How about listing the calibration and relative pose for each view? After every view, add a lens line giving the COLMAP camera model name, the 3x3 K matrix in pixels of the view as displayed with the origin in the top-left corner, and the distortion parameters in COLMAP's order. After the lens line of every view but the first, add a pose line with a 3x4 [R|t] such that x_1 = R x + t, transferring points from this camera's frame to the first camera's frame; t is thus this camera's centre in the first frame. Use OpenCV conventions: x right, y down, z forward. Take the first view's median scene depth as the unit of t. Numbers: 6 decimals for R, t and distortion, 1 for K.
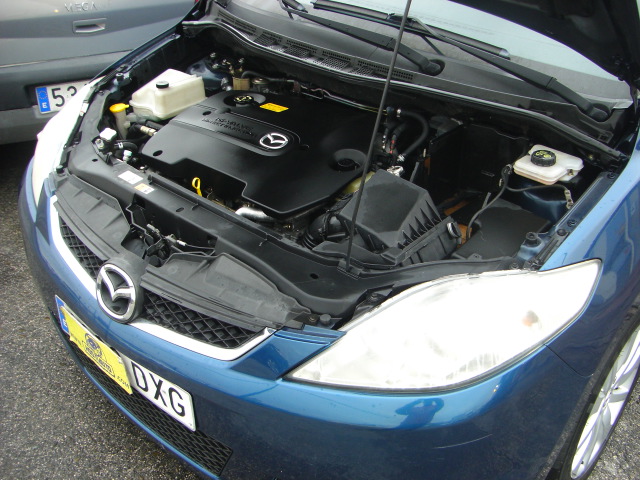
lens RADIAL K [[708.3, 0, 340.6], [0, 708.3, 240.8], [0, 0, 1]] dist [-0.138165, 0.000000]
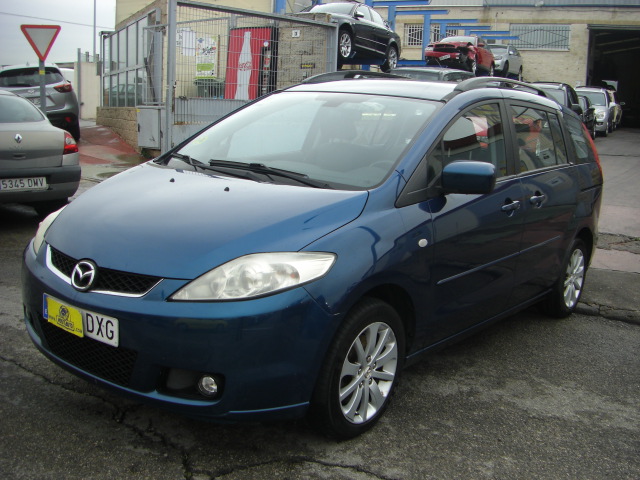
lens RADIAL K [[708.3, 0, 322.7], [0, 708.3, 262.8], [0, 0, 1]] dist [-0.138165, 0.000000]
pose [[0.997619, 0.033485, 0.060297, 0.192874], [-0.010685, 0.938721, -0.344511, 0.657070], [-0.068138, 0.343047, 0.936844, -0.761289]]
